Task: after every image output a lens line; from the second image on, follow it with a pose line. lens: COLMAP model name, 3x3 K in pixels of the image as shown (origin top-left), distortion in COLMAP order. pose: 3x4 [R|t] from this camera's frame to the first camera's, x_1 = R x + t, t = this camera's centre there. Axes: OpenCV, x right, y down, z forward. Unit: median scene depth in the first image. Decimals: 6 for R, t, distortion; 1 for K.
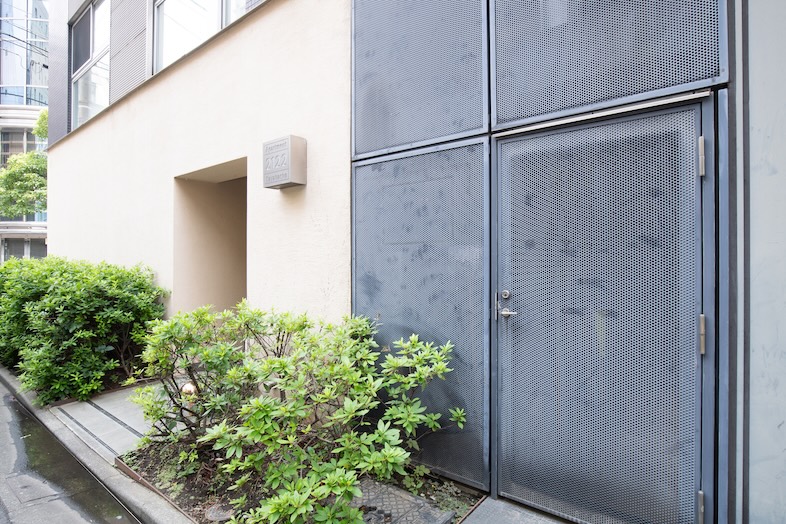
lens RADIAL K [[416.0, 0, 395.6], [0, 416.0, 261.3], [0, 0, 1]] dist [-0.014016, 0.007543]
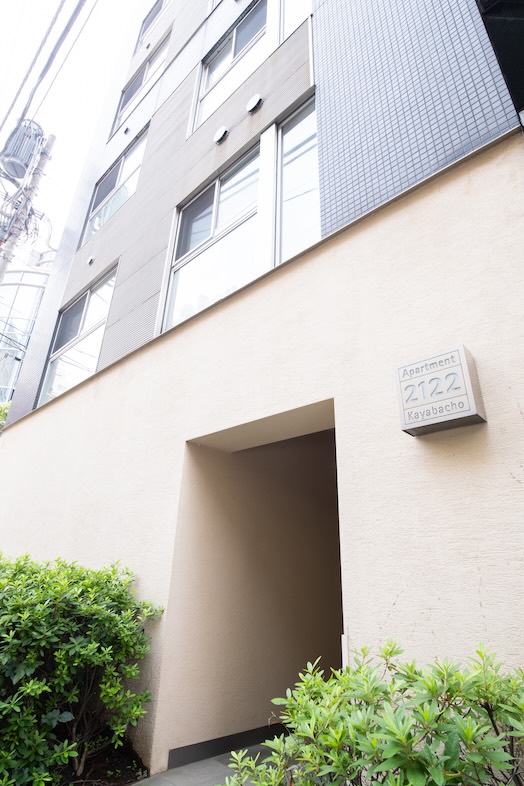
lens RADIAL K [[416.0, 0, 259.8], [0, 416.0, 390.3], [0, 0, 1]] dist [-0.014016, 0.007543]
pose [[0.996747, -0.006350, -0.080342, -0.369231], [-0.026677, 0.914696, -0.403262, 0.017430], [0.076050, 0.404094, 0.911551, 0.306605]]
